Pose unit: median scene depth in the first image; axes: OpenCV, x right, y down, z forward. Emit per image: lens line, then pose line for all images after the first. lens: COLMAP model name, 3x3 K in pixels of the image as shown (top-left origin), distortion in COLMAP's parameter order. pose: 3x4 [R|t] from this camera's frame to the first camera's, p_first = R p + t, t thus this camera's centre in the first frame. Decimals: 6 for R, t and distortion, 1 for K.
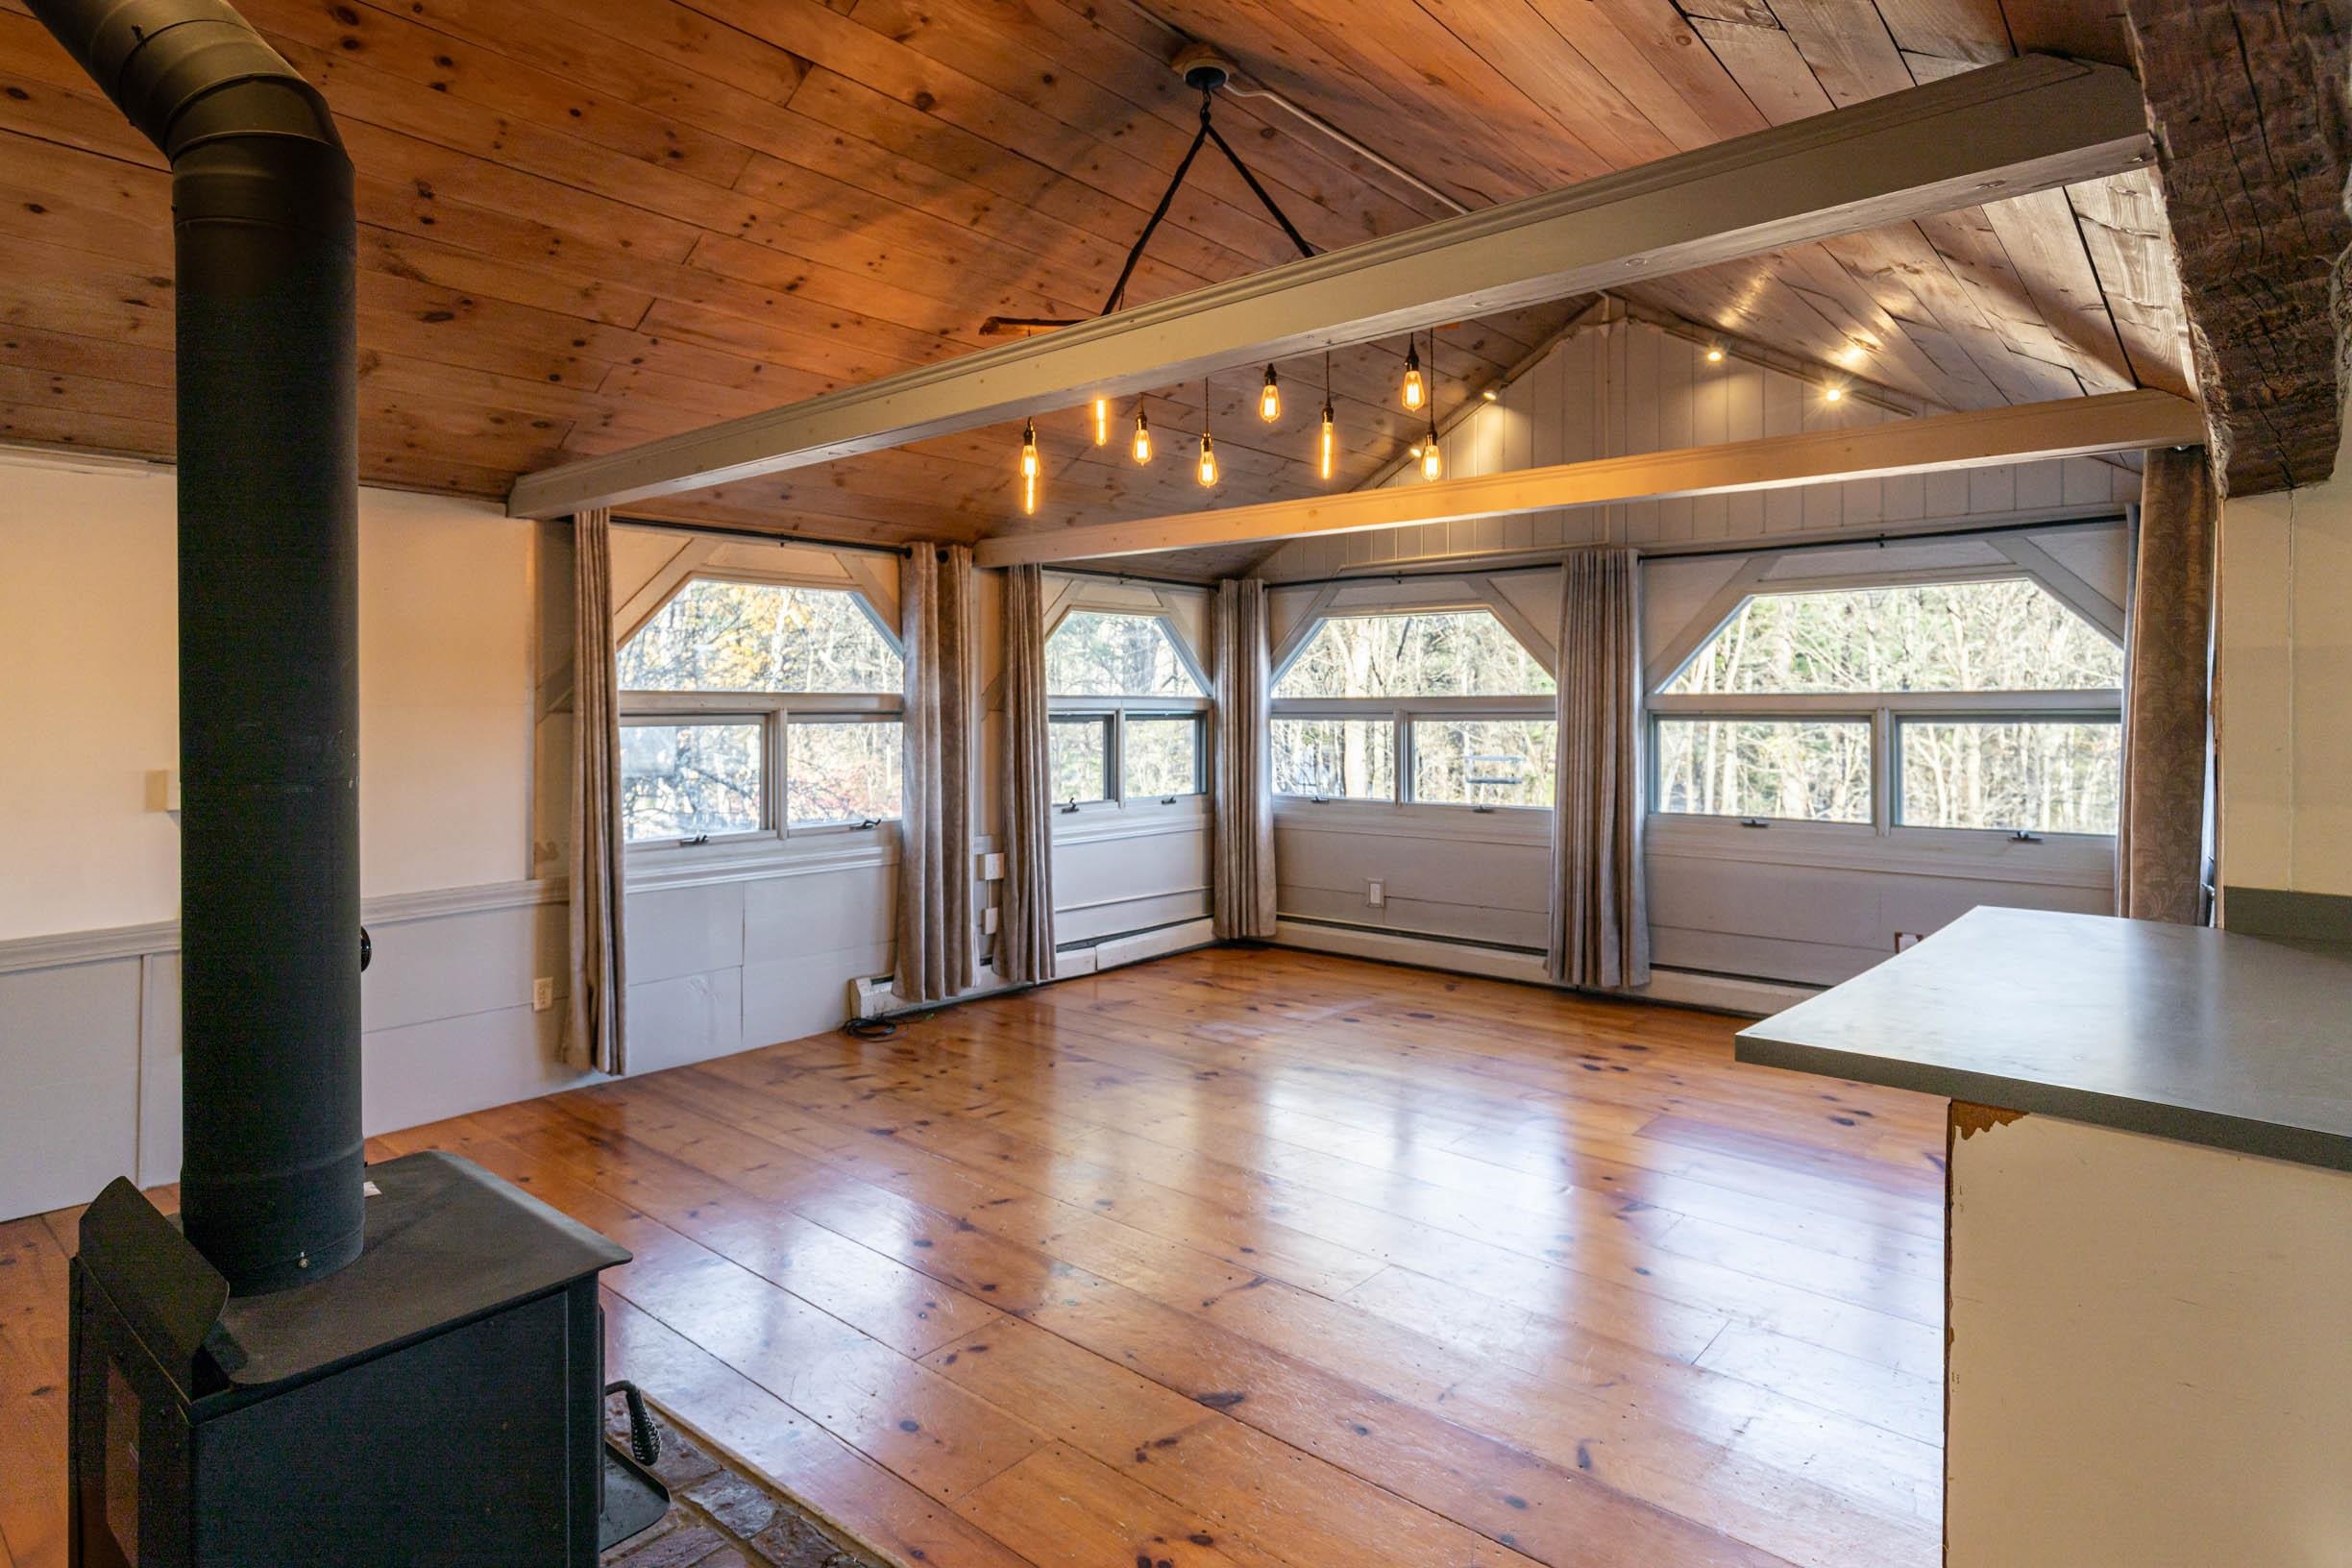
lens RADIAL K [[1247.8, 0, 1176.6], [0, 1247.8, 704.5], [0, 0, 1]] dist [0.004940, 0.000368]
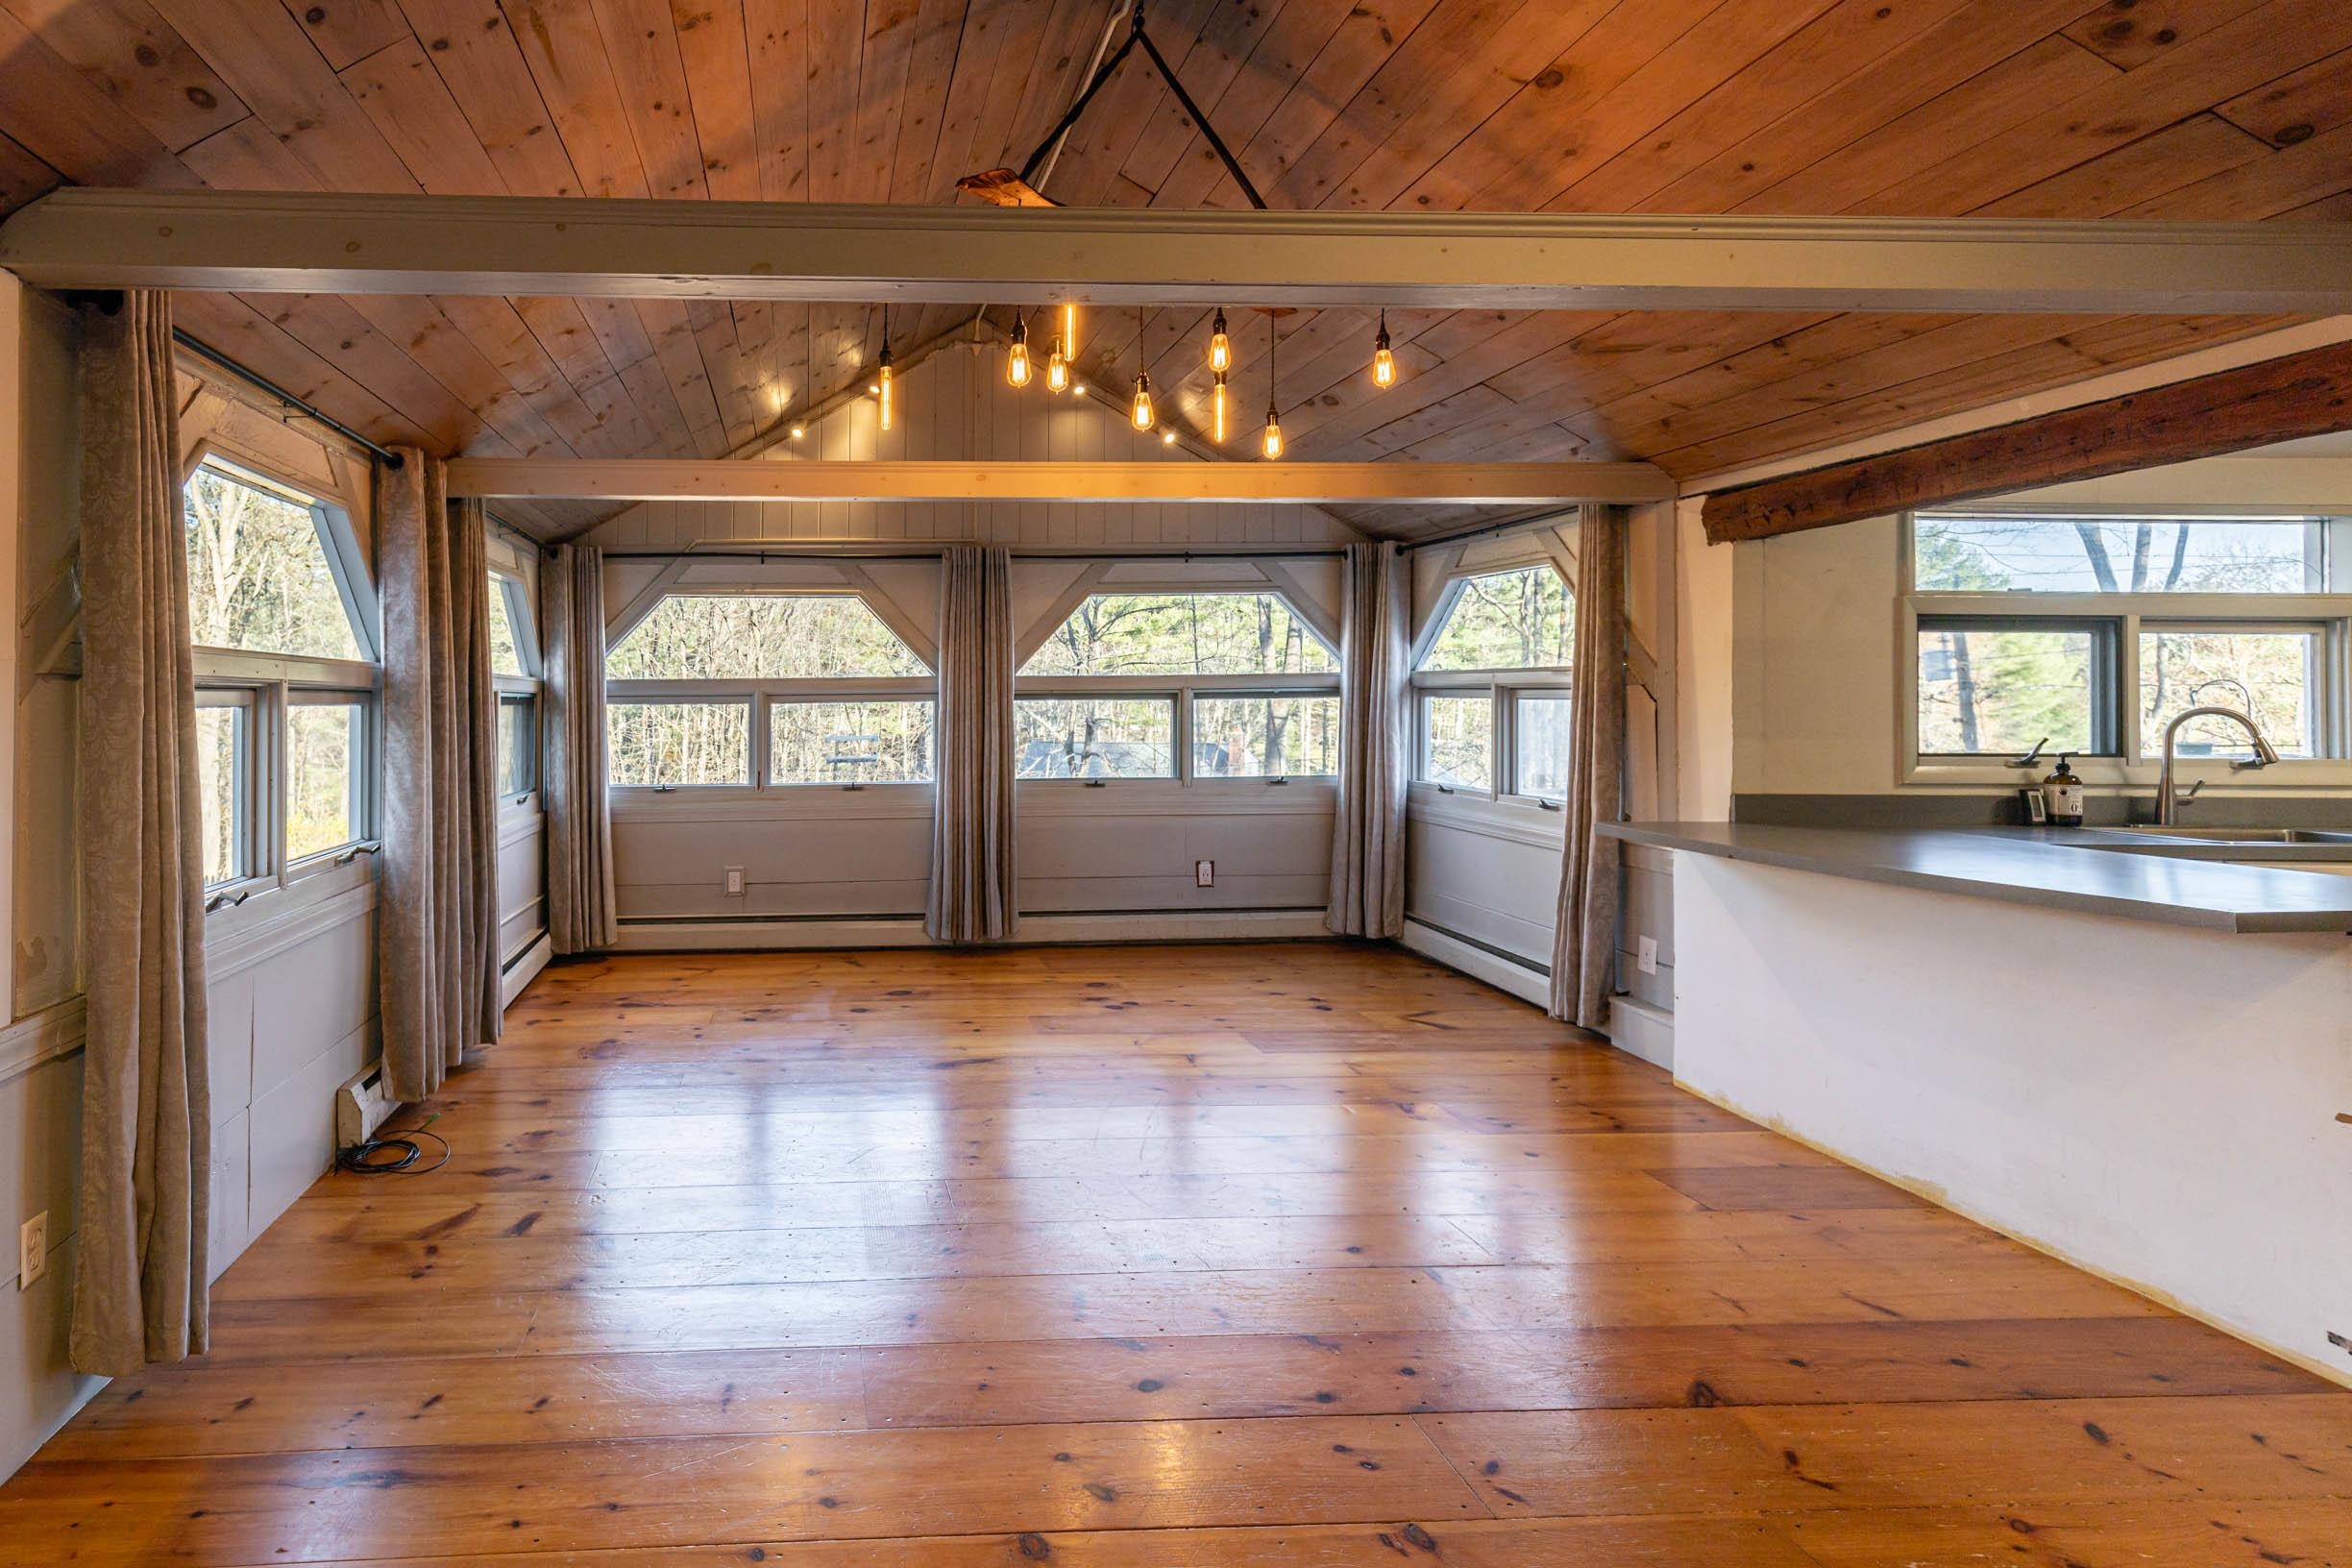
lens RADIAL K [[1108.7, 0, 1176.2], [0, 1108.7, 688.8], [0, 0, 1]] dist [-0.000745, -0.000547]
pose [[0.734113, -0.002062, 0.679024, -0.200970], [0.004248, 0.999990, -0.001557, 0.005460], [-0.679014, 0.004028, 0.734115, 0.158062]]
